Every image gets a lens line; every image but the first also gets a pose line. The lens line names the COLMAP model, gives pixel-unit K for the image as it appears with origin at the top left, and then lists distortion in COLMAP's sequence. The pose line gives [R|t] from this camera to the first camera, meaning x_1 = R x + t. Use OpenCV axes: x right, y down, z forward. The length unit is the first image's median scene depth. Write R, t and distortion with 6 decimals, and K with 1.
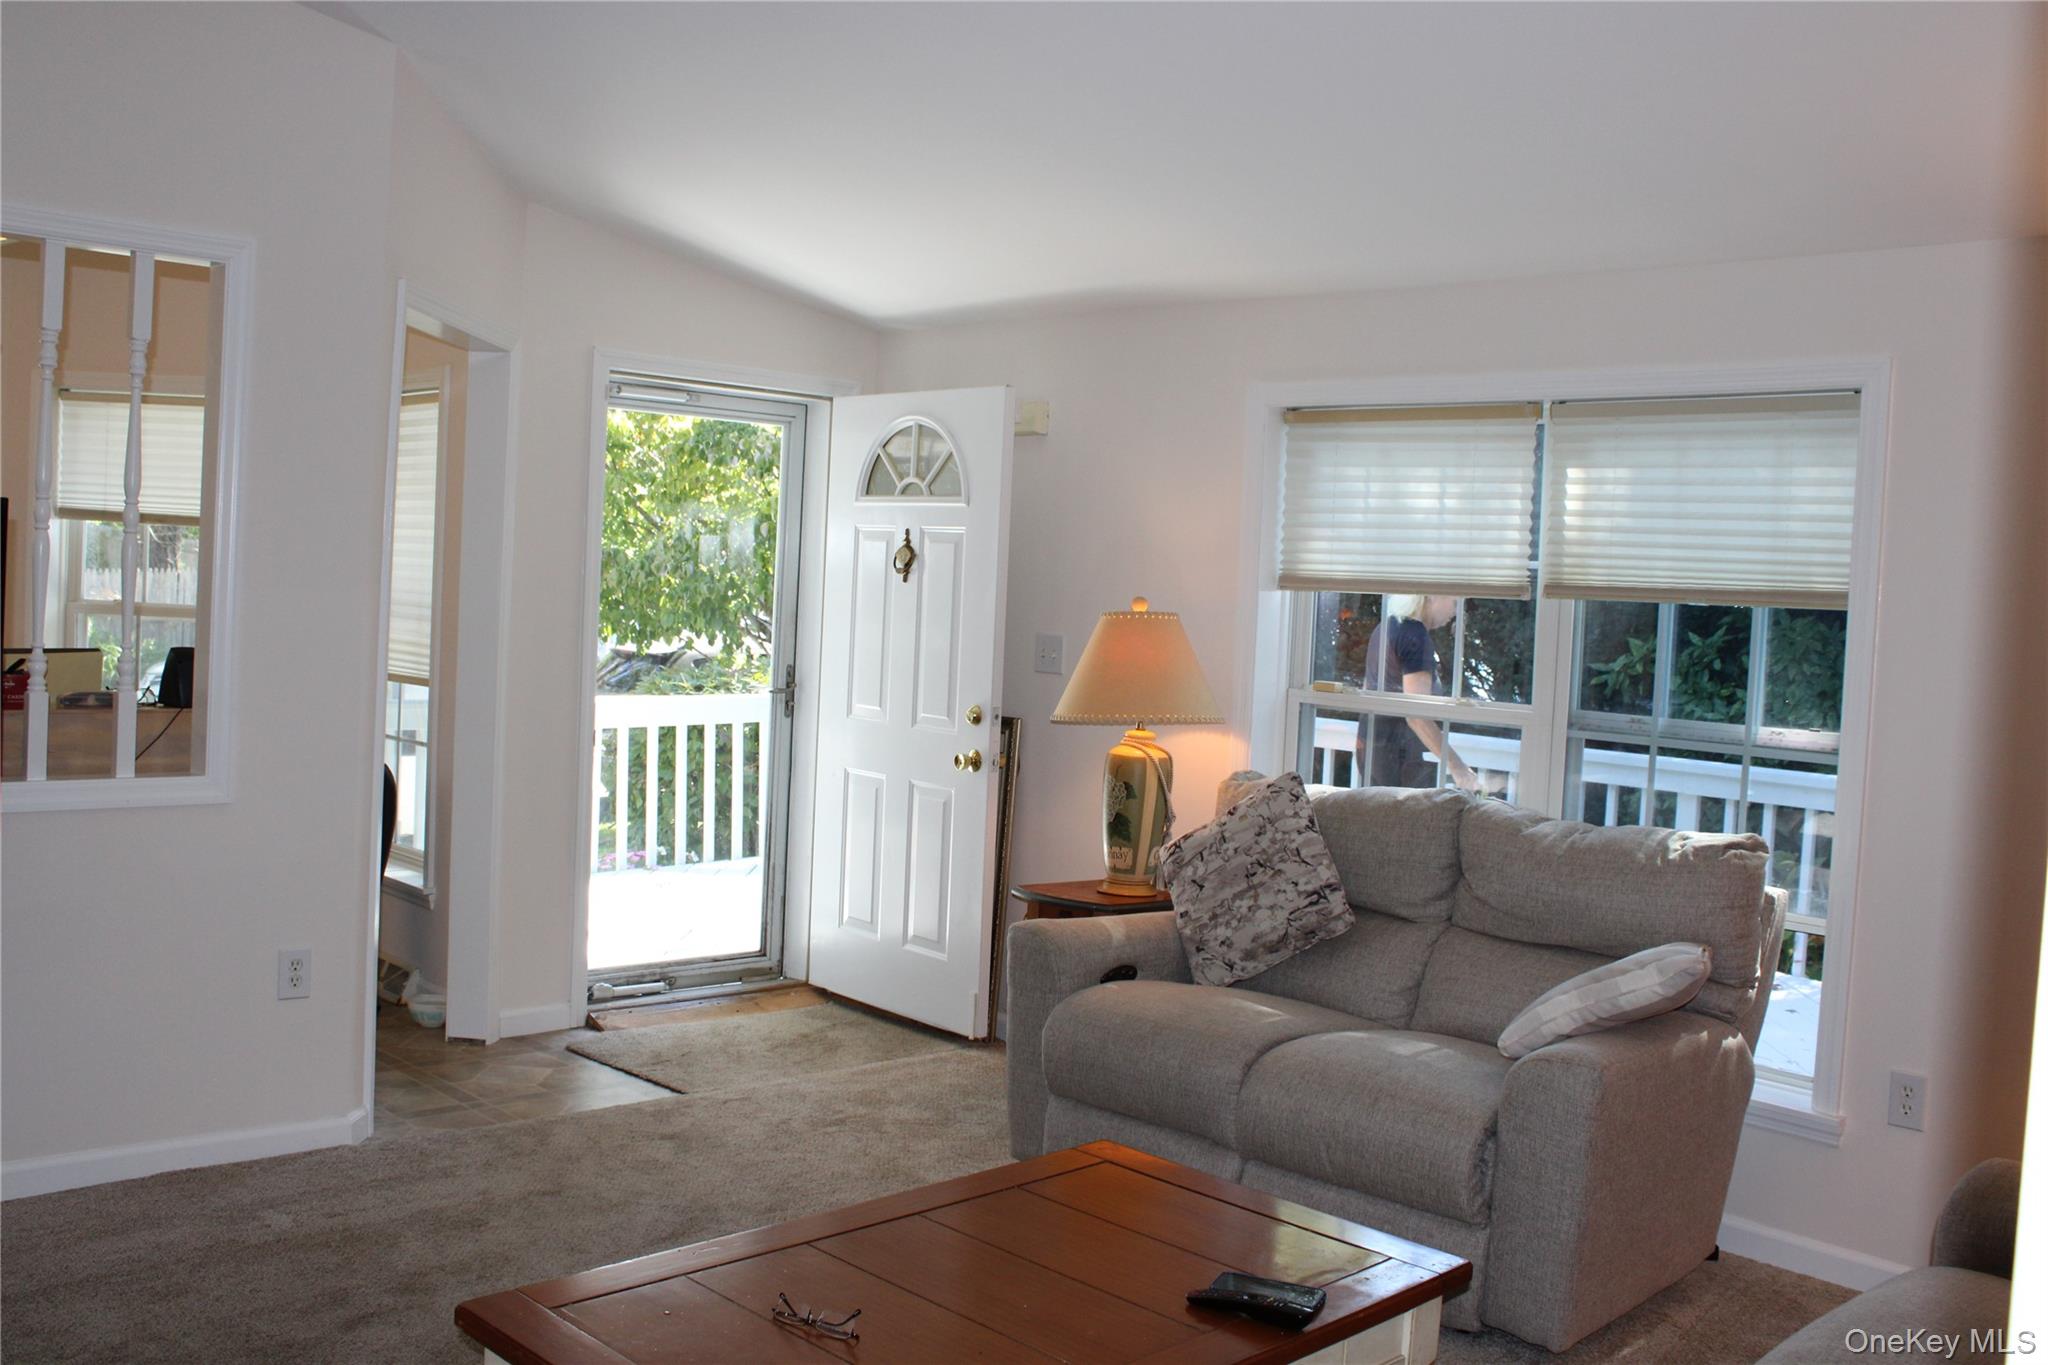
lens RADIAL K [[1900.5, 0, 1024.0], [0, 1900.5, 682.5], [0, 0, 1]] dist [-0.164977, 0.176702]
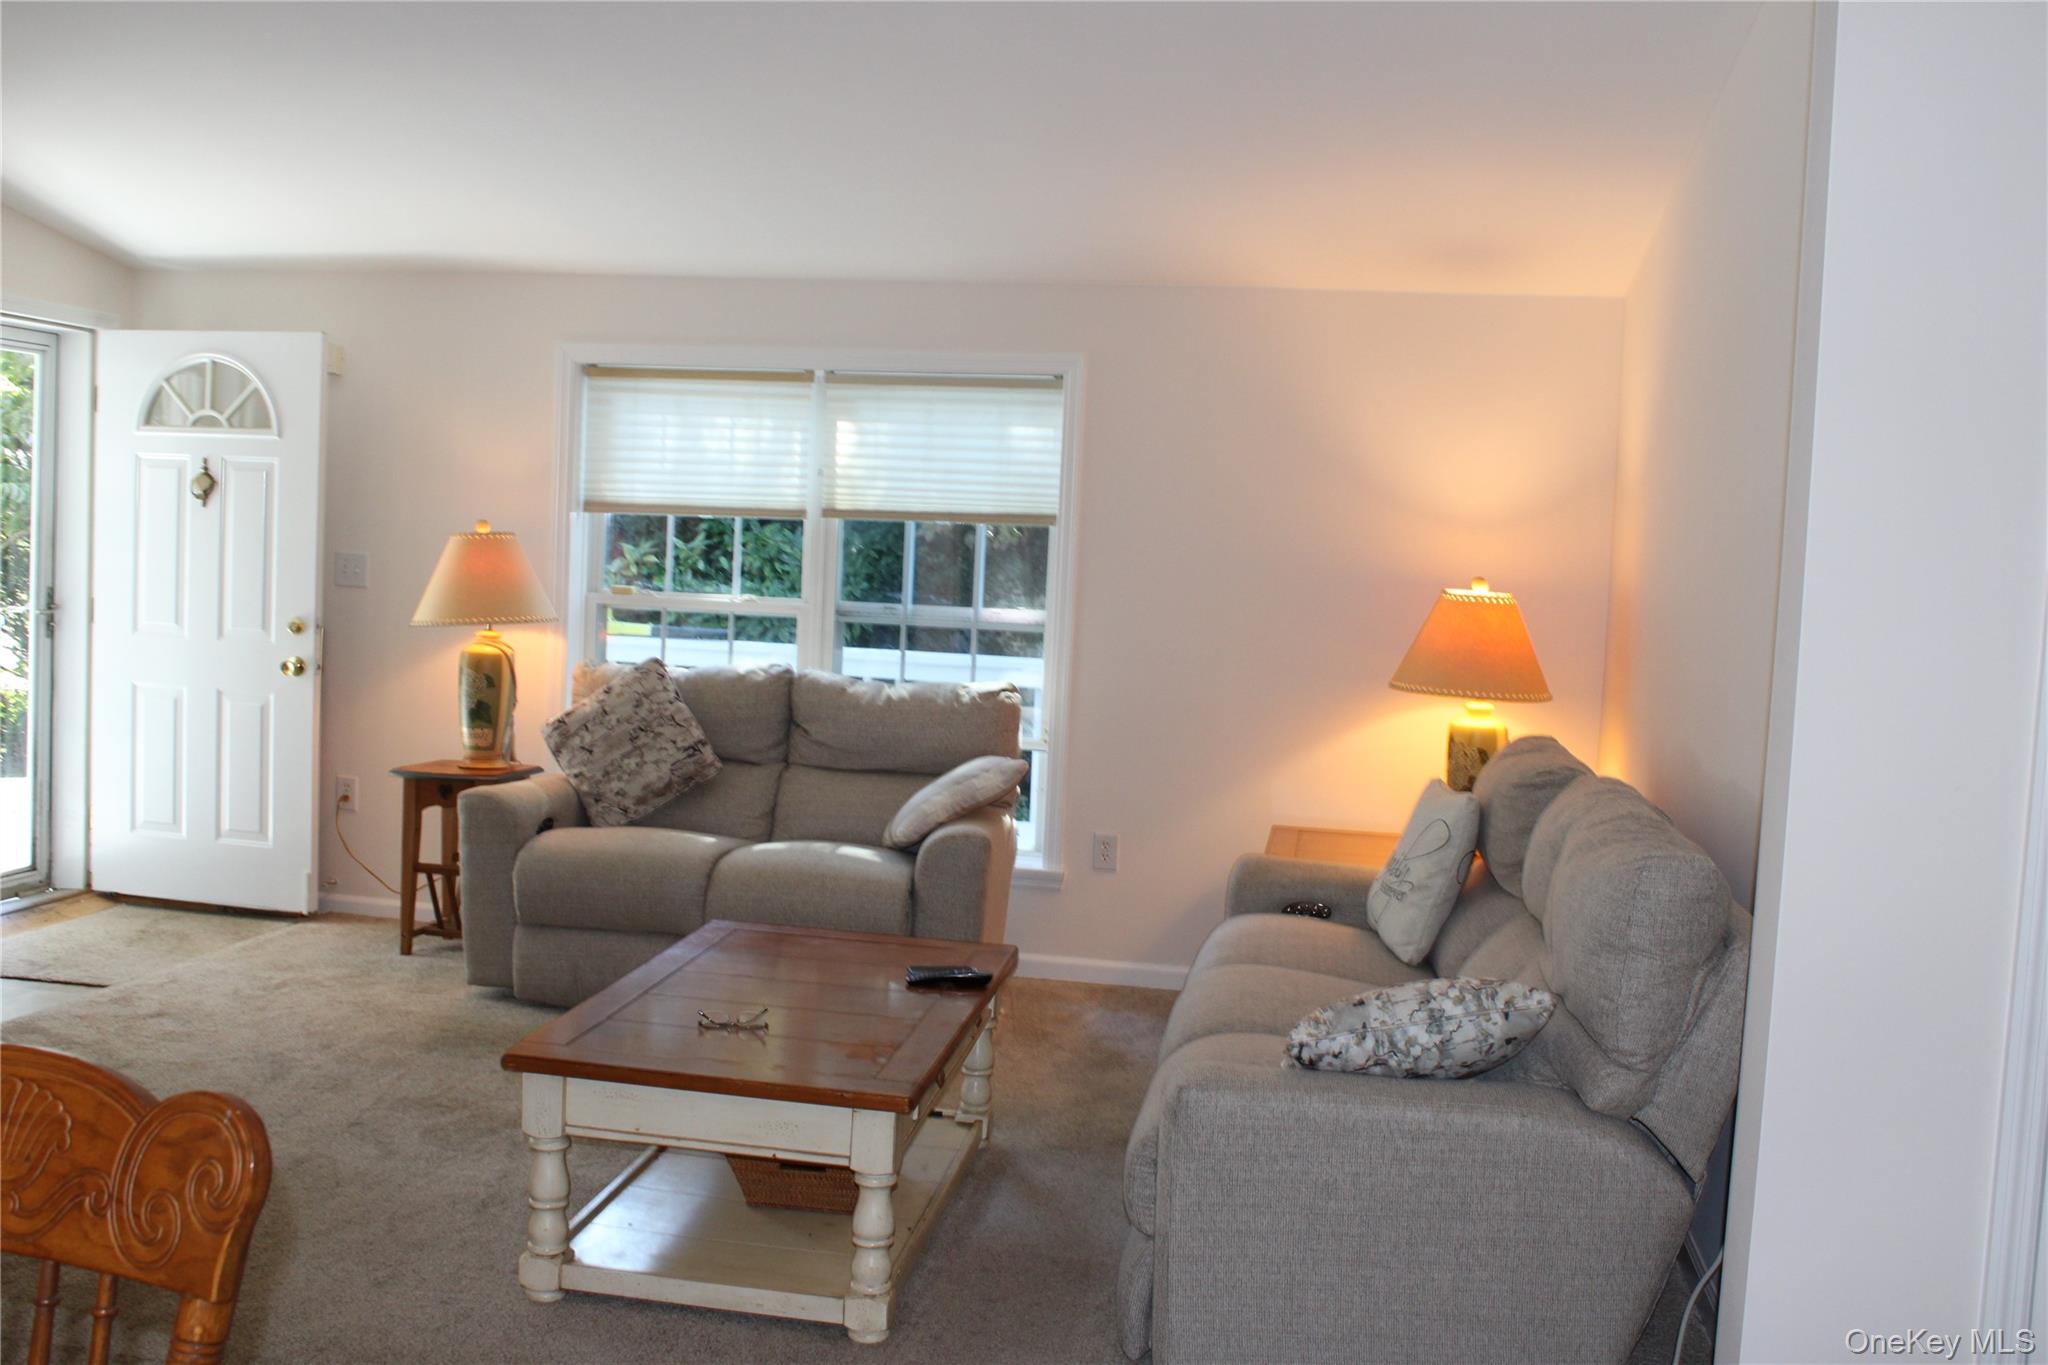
lens RADIAL K [[1900.5, 0, 1024.0], [0, 1900.5, 682.5], [0, 0, 1]] dist [-0.164977, 0.176702]
pose [[0.799993, -0.056377, 0.597355, -0.394016], [0.025219, 0.997856, 0.060401, -0.005789], [-0.599479, -0.033256, 0.799699, -0.159677]]
